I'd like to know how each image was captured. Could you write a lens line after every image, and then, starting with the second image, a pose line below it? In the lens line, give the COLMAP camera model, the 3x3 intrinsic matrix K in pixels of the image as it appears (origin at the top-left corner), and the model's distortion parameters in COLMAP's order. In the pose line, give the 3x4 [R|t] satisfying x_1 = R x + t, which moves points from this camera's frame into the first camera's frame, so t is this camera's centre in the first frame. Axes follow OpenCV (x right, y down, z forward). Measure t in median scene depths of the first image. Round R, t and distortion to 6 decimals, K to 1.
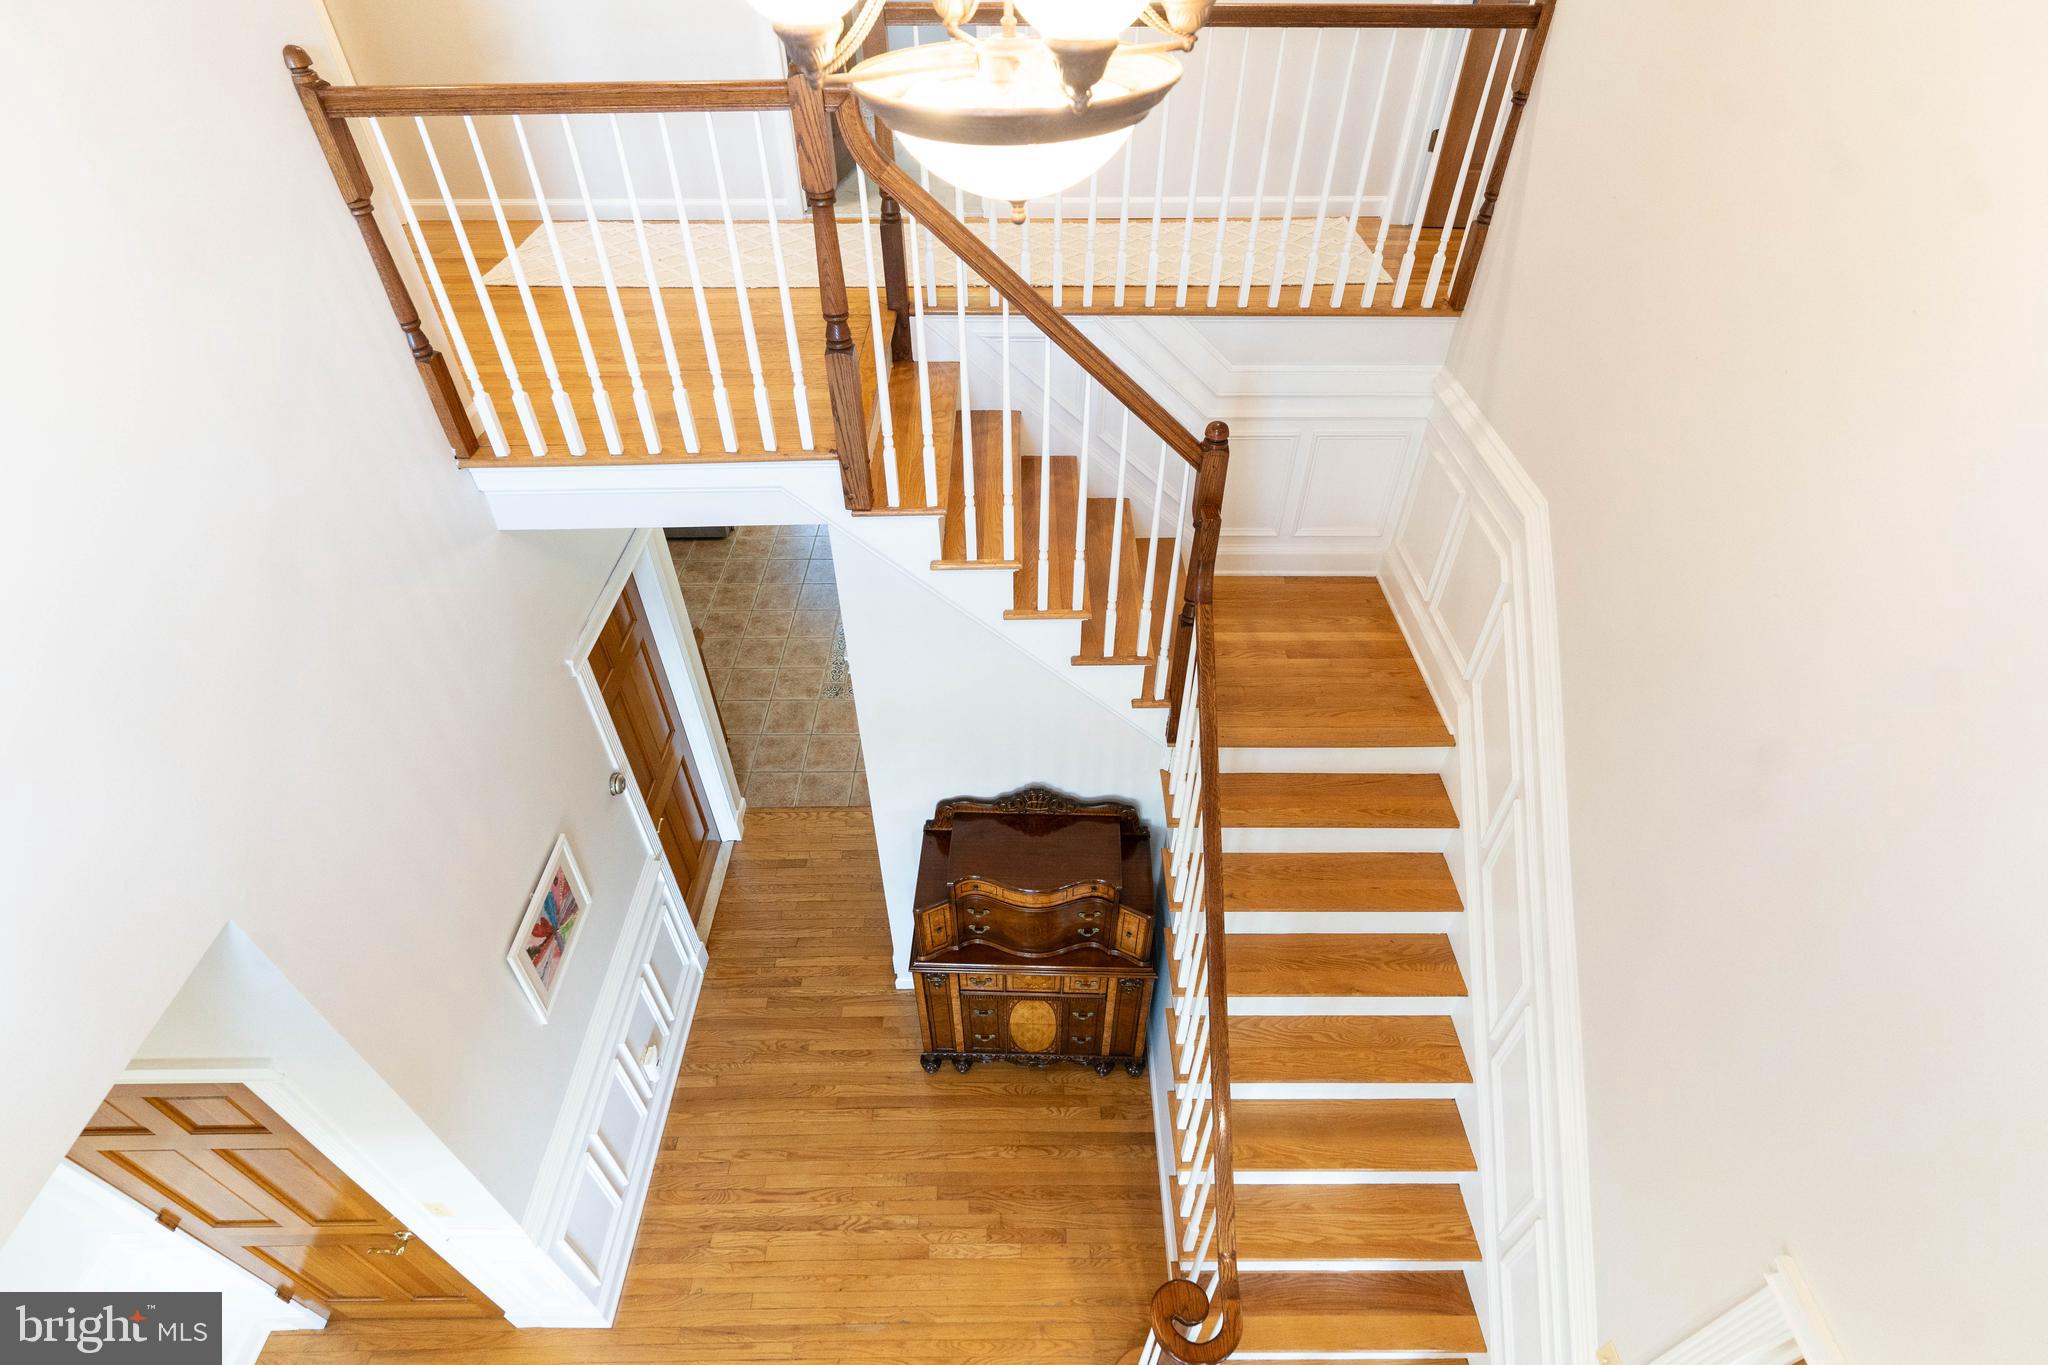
lens RADIAL K [[1005.9, 0, 1030.9], [0, 1005.9, 674.2], [0, 0, 1]] dist [0.002216, 0.000213]
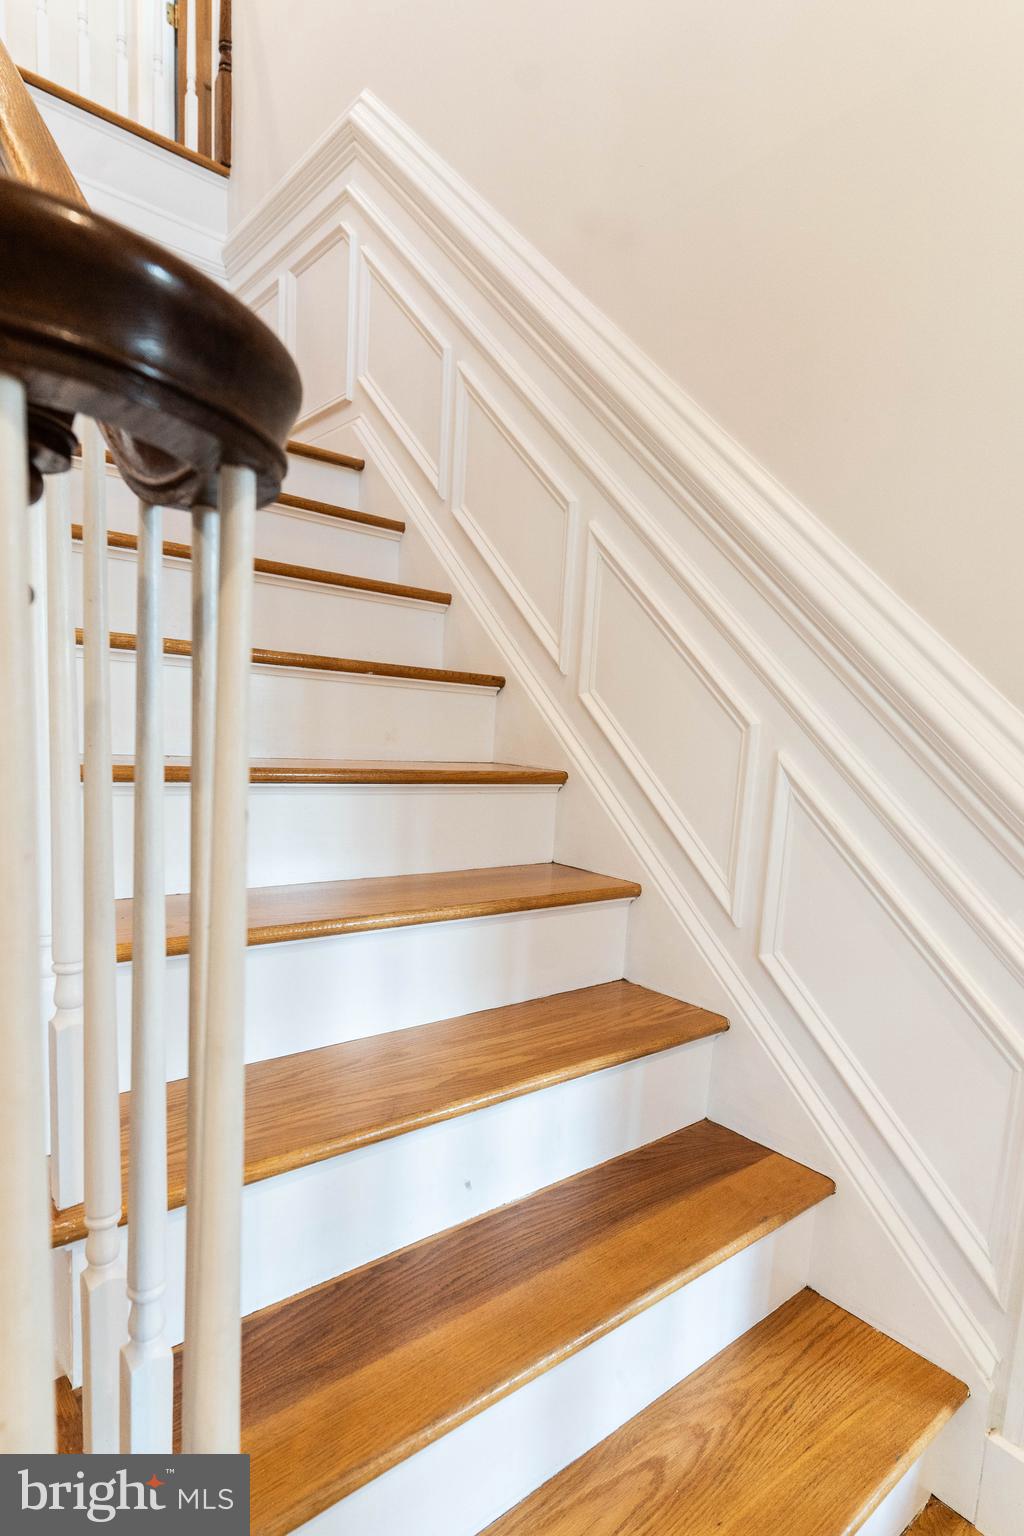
lens RADIAL K [[812.1, 0, 517.2], [0, 812.1, 834.3], [0, 0, 1]] dist [0.005408, 0.000801]
pose [[0.768788, -0.052557, 0.637341, 0.096790], [0.388097, 0.830455, -0.399657, 0.543102], [-0.508278, 0.554601, 0.658841, 0.636413]]
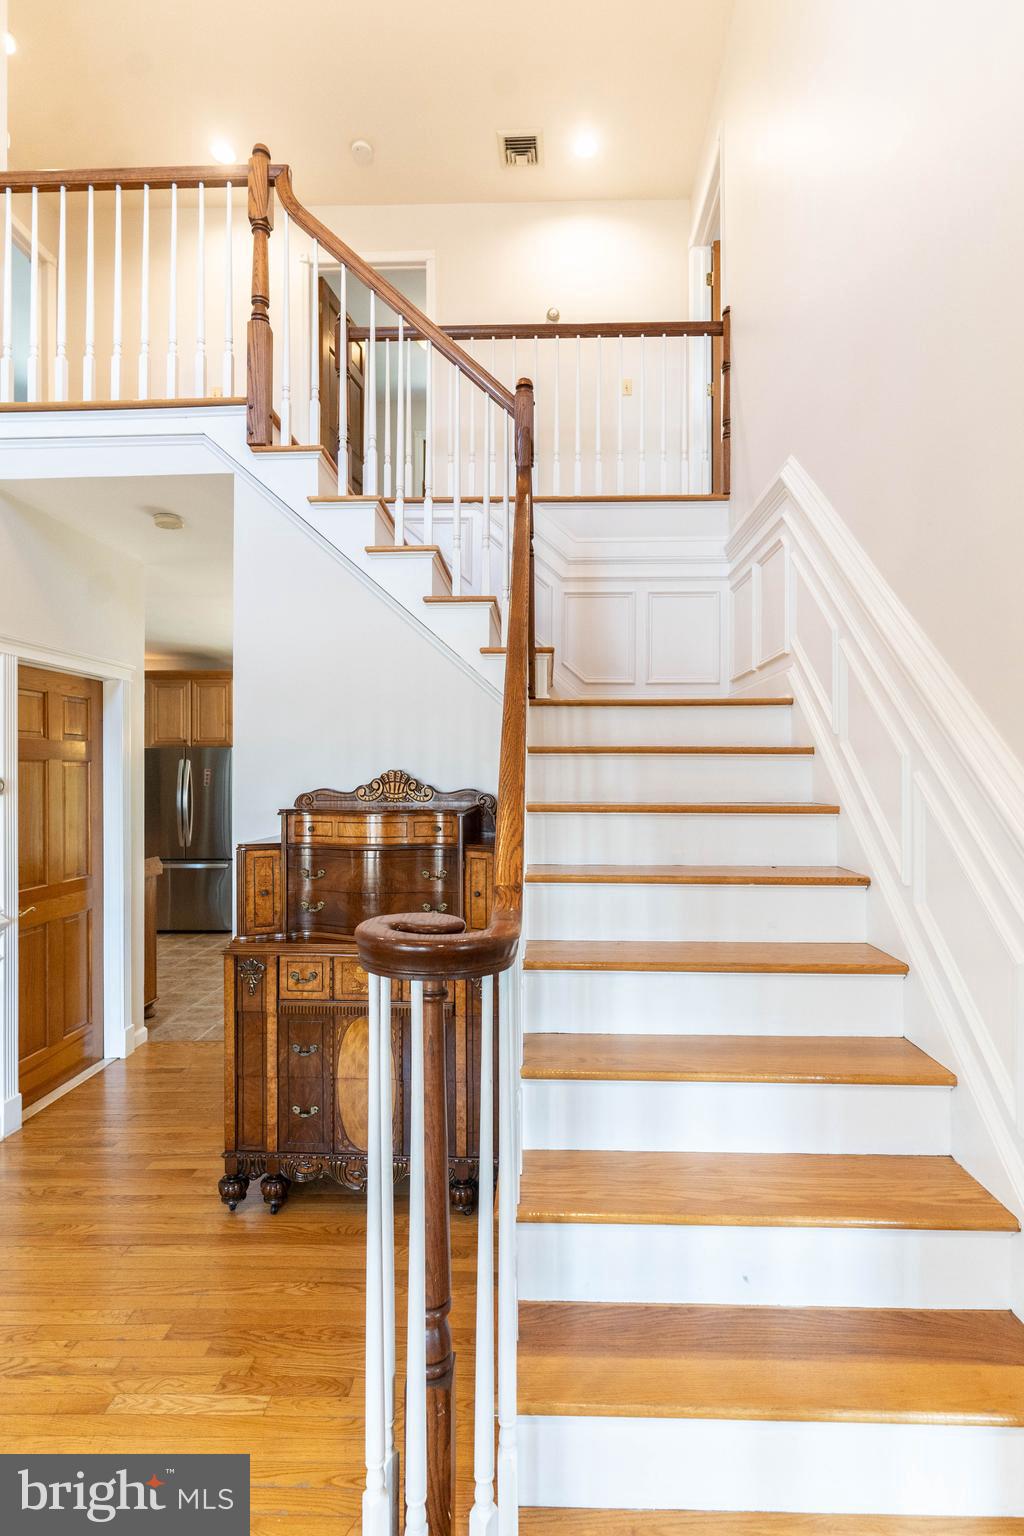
lens RADIAL K [[733.0, 0, 537.8], [0, 733.0, 766.0], [0, 0, 1]] dist [0.000435, -0.000348]
pose [[0.999729, -0.006671, -0.022320, 0.159143], [-0.010201, 0.735998, -0.676907, 0.586694], [0.020943, 0.676951, 0.735730, 0.440823]]
